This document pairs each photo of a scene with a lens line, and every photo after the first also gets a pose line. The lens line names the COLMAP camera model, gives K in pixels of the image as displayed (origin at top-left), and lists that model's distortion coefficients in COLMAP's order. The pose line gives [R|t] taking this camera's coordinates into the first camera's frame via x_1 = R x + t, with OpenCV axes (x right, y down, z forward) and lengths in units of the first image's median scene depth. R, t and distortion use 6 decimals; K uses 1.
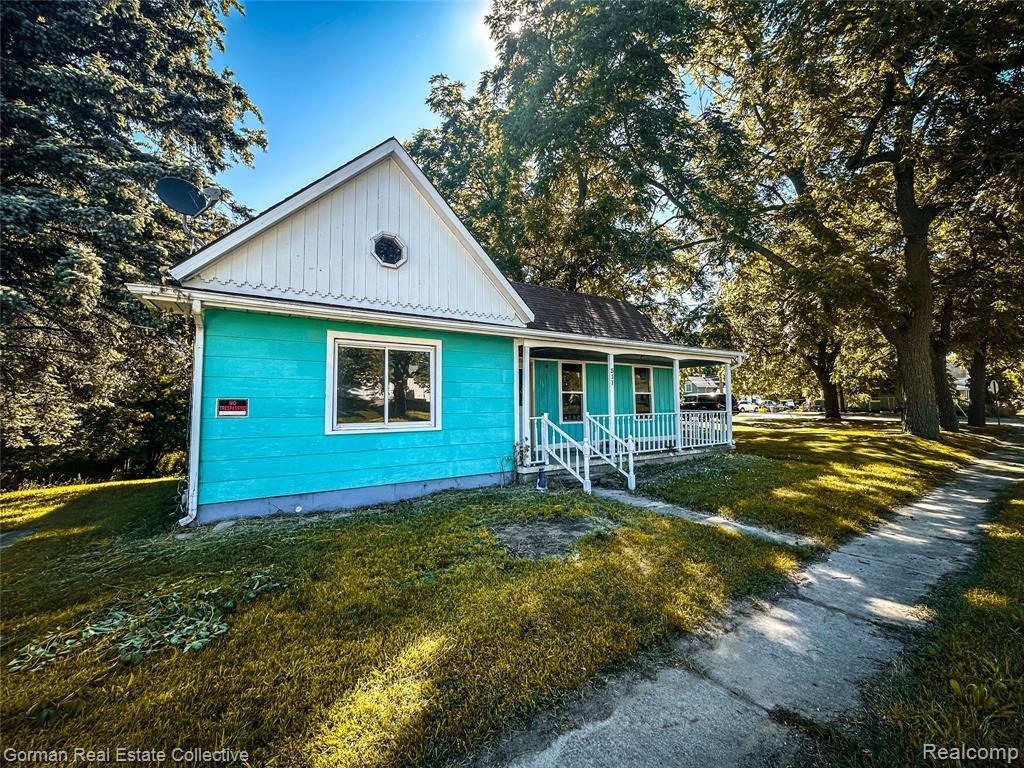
lens RADIAL K [[409.1, 0, 511.4], [0, 409.1, 384.3], [0, 0, 1]] dist [0.000091, 0.000006]
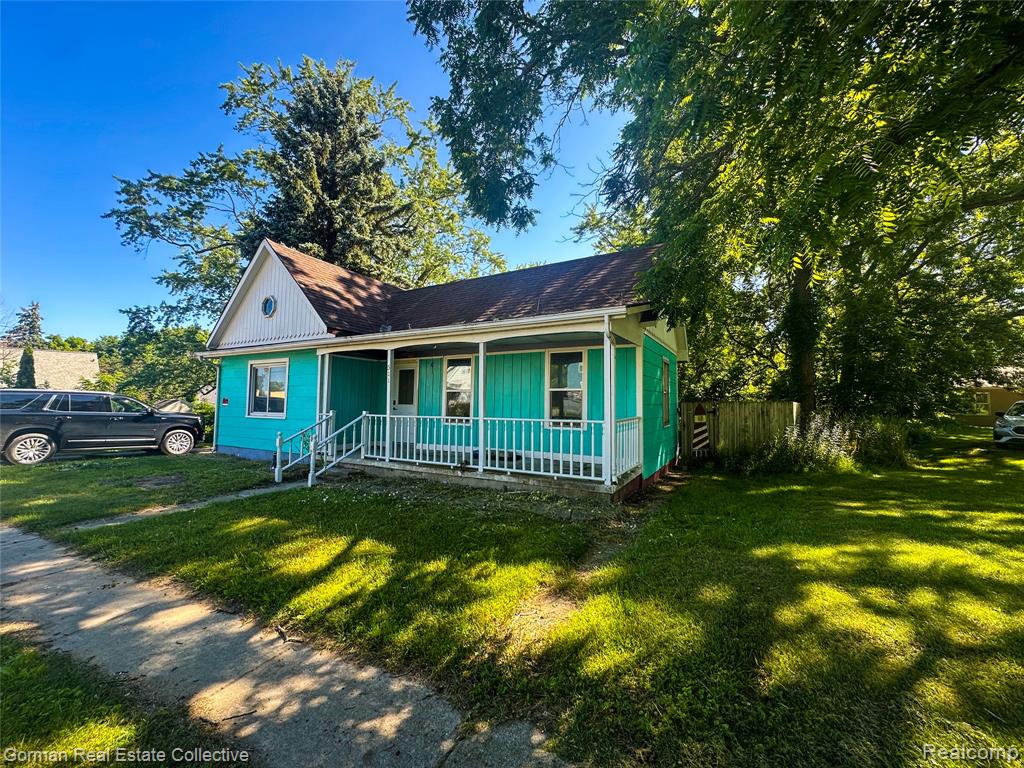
lens RADIAL K [[409.1, 0, 511.5], [0, 409.1, 380.0], [0, 0, 1]] dist [0.000091, 0.000006]
pose [[0.478067, -0.035371, -0.877611, 1.107574], [0.032676, 0.999213, -0.022472, 0.023113], [0.877715, -0.017934, 0.478846, 0.743213]]
